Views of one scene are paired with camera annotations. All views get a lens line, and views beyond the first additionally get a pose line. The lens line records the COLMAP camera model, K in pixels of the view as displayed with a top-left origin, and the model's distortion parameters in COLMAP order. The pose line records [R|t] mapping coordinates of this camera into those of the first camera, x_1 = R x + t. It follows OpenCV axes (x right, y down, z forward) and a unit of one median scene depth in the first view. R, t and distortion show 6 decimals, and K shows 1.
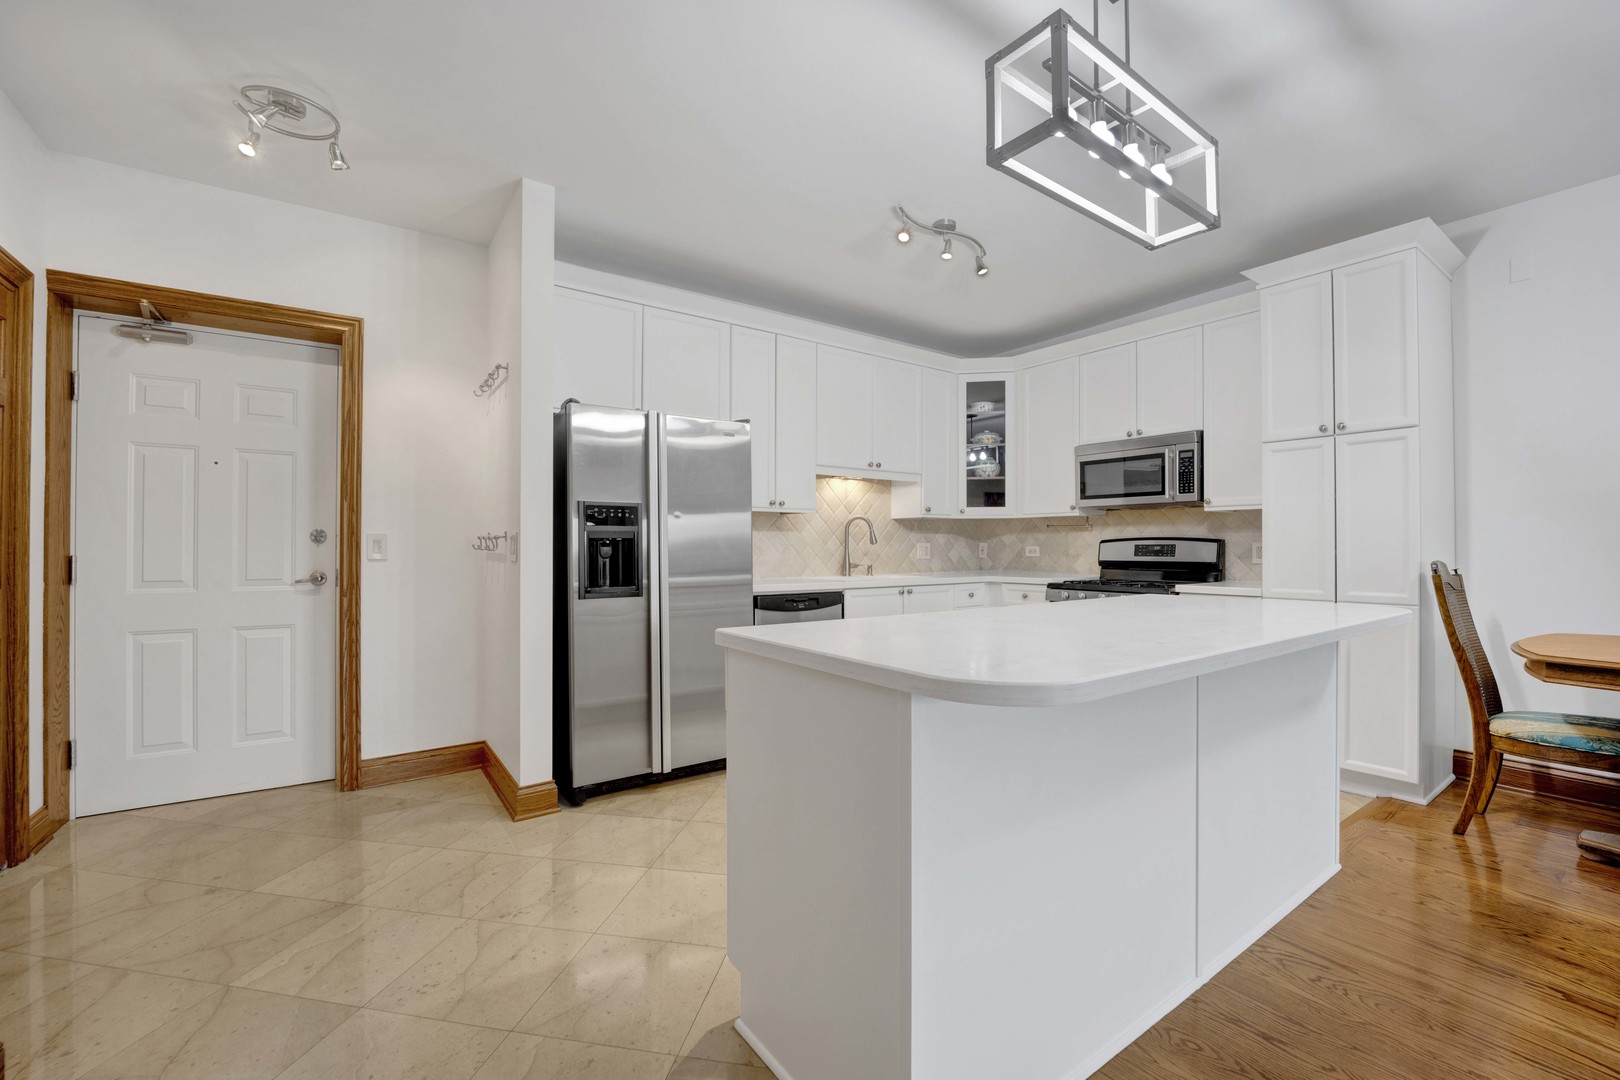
lens RADIAL K [[683.3, 0, 811.8], [0, 683.3, 502.0], [0, 0, 1]] dist [-0.027824, -0.000073]
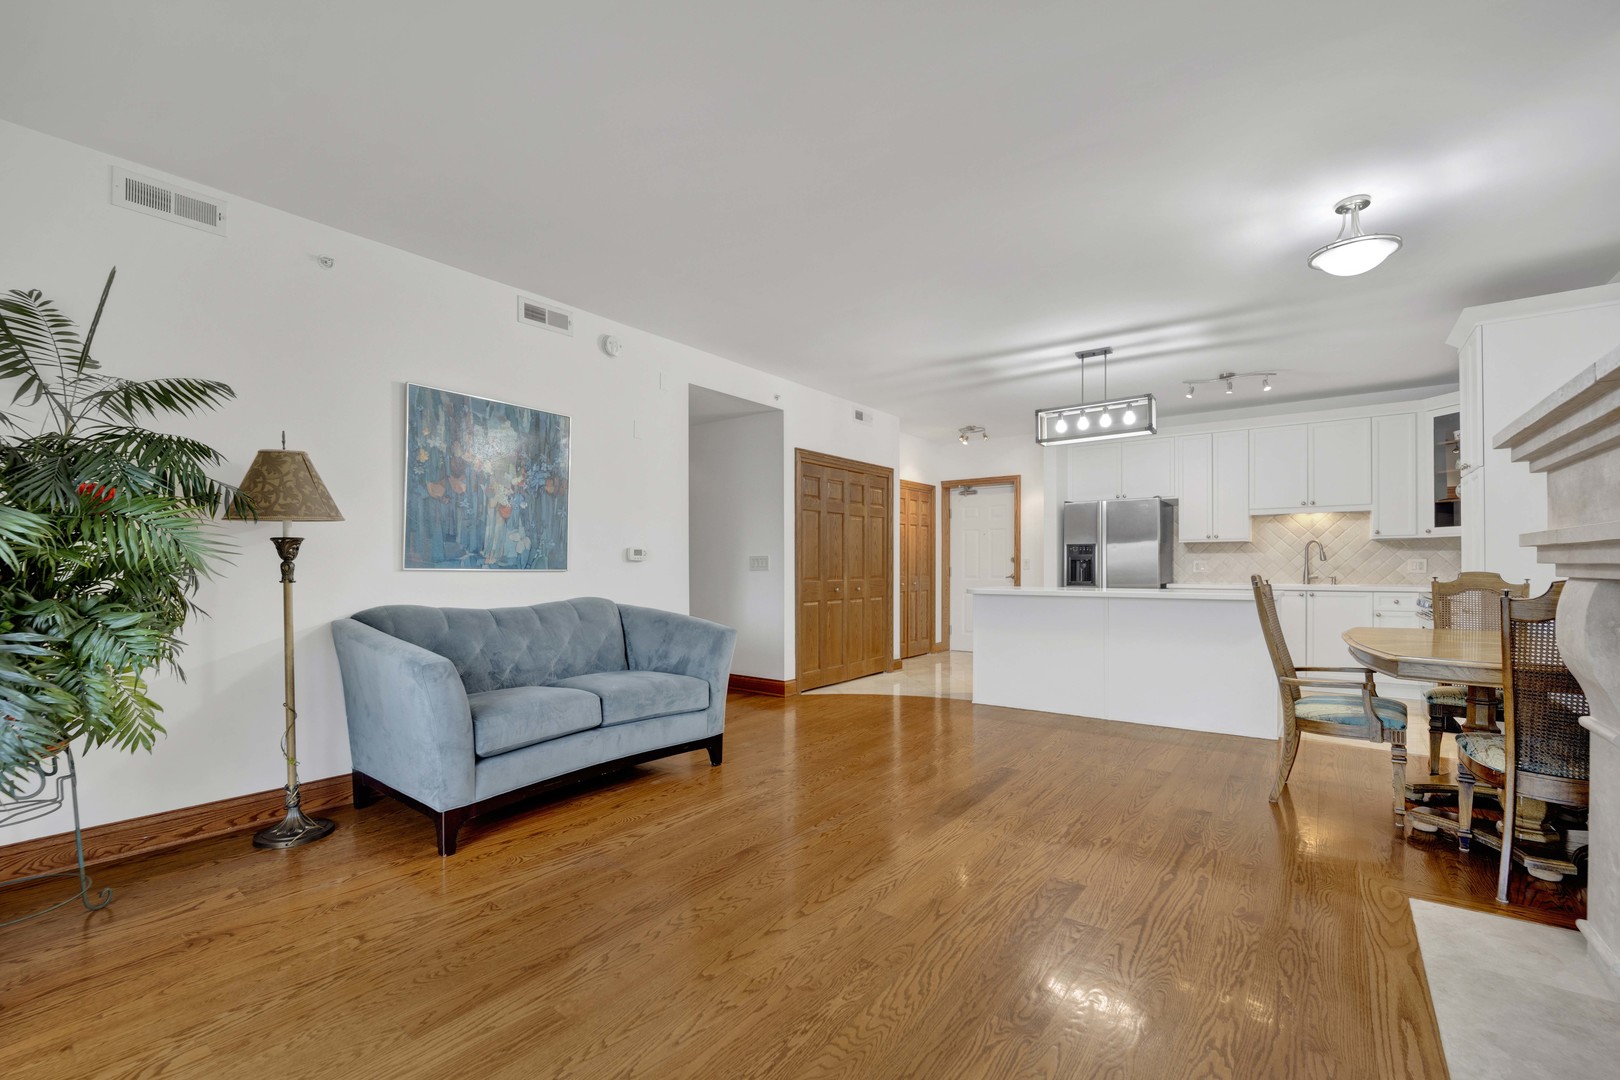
lens RADIAL K [[682.9, 0, 815.4], [0, 682.9, 563.4], [0, 0, 1]] dist [-0.000425, 0.000031]
pose [[0.321321, -0.003423, -0.946964, 1.065526], [0.065148, 0.997704, 0.018499, -0.024032], [0.944727, -0.067637, 0.320807, -0.390923]]
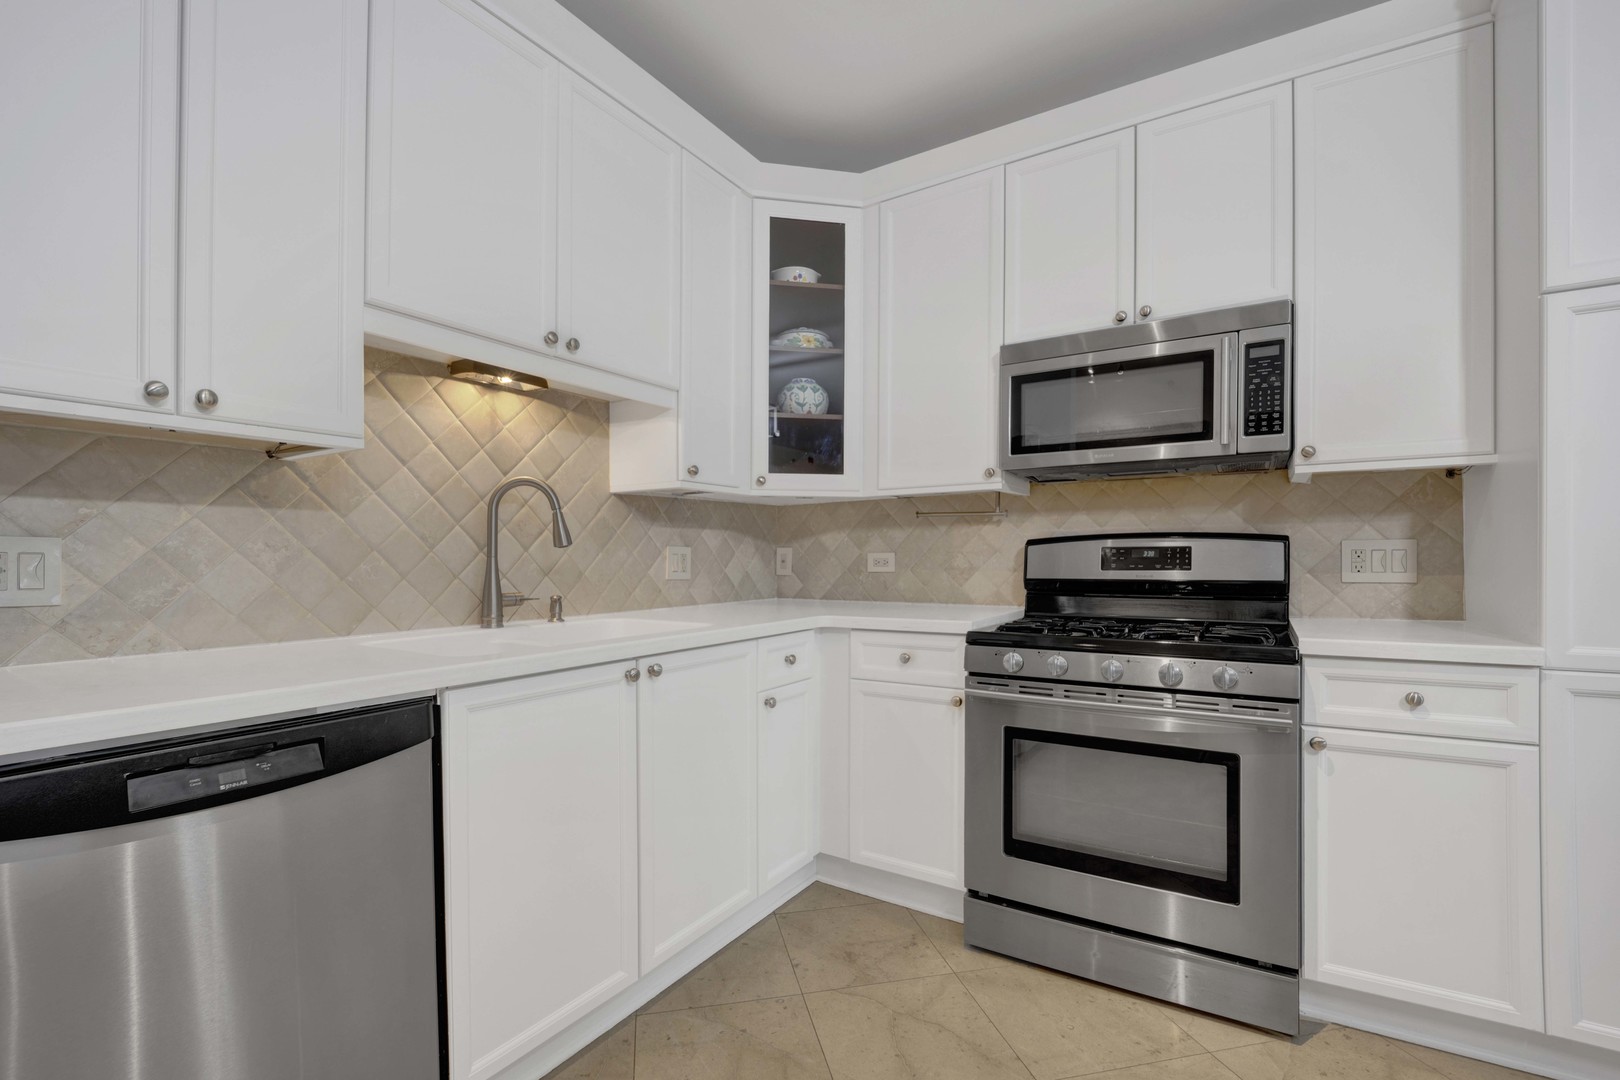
lens RADIAL K [[693.0, 0, 811.9], [0, 693.0, 566.0], [0, 0, 1]] dist [-0.020580, 0.000004]
pose [[0.927659, -0.009151, 0.373316, 0.073572], [-0.018487, 0.997348, 0.070388, 0.040842], [-0.372970, -0.072198, 0.925030, 0.554450]]
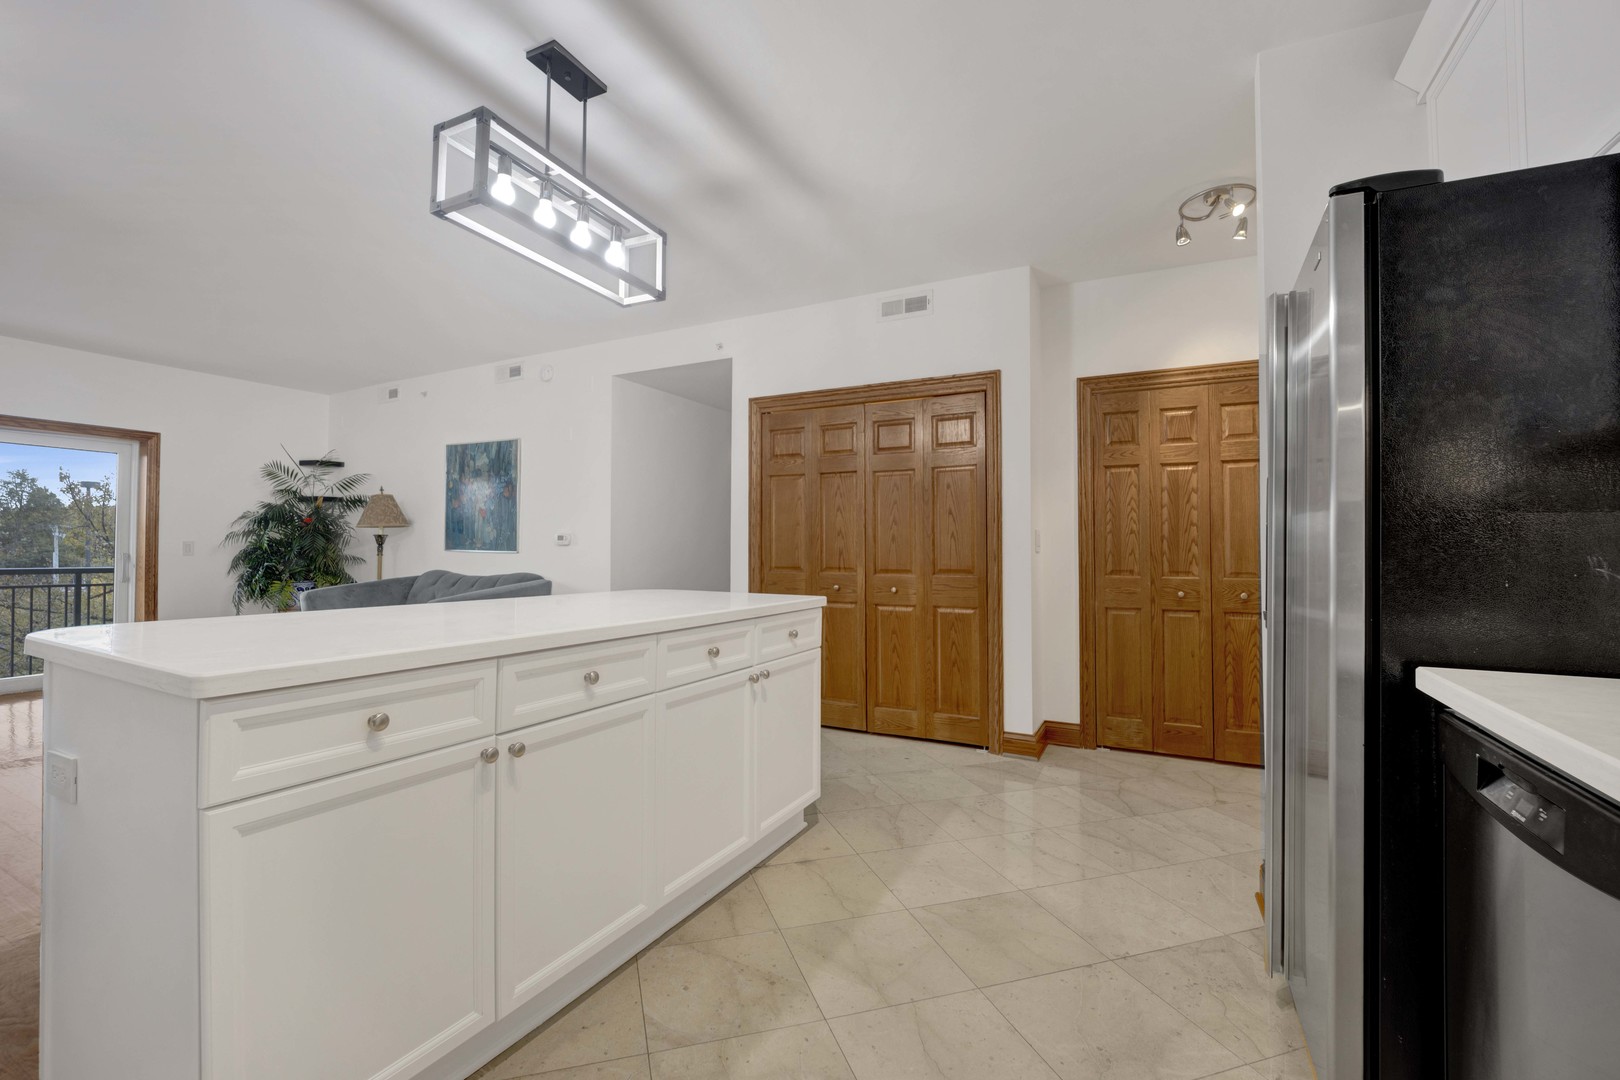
lens RADIAL K [[690.0, 0, 810.0], [0, 690.0, 540.0], [0, 0, 1]] dist [-0.023700, -0.000069]
pose [[-0.880413, -0.015327, -0.473961, 0.247389], [0.024100, 0.996740, -0.077001, 0.063944], [0.473596, -0.079215, -0.877173, 0.886609]]
